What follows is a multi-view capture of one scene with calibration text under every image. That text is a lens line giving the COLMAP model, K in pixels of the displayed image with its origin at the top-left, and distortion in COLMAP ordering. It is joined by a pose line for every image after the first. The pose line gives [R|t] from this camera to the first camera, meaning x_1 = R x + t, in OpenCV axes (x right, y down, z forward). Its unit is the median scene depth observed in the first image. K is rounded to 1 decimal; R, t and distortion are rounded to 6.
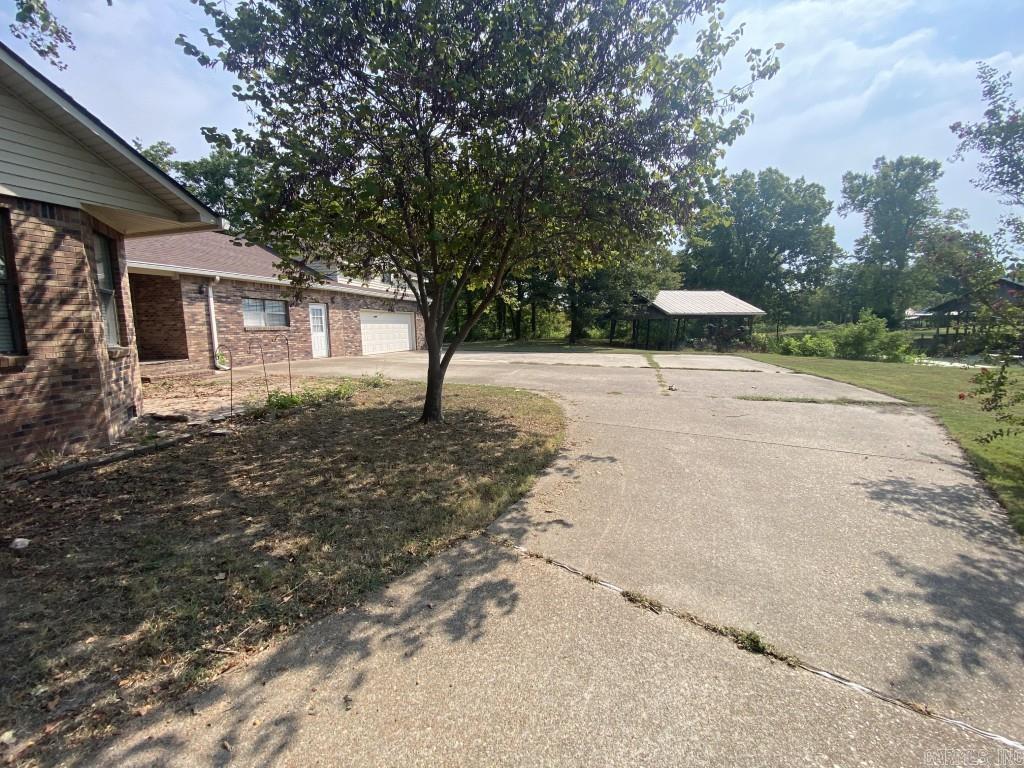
lens RADIAL K [[447.2, 0, 512.0], [0, 447.2, 384.0], [0, 0, 1]] dist [0.036903, -0.029345]
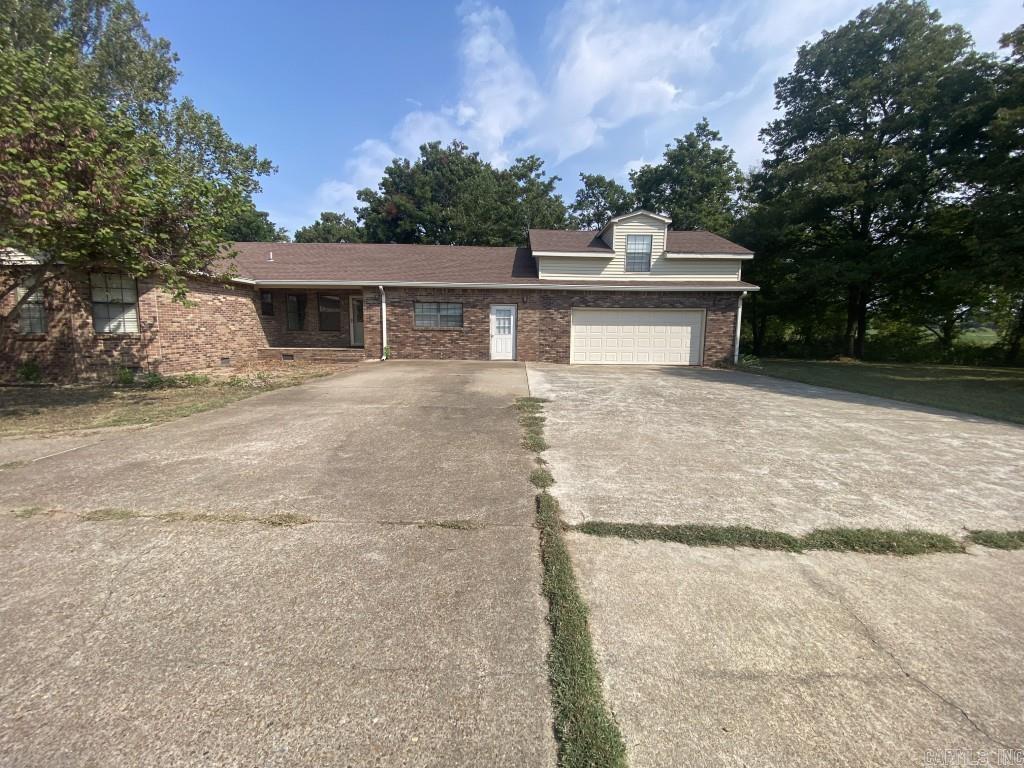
lens RADIAL K [[447.2, 0, 512.0], [0, 447.2, 384.0], [0, 0, 1]] dist [0.036903, -0.029345]
pose [[0.261603, 0.137768, -0.955292, 0.643302], [-0.141383, 0.984554, 0.103271, -0.142267], [0.954764, 0.108046, 0.277041, 0.980864]]
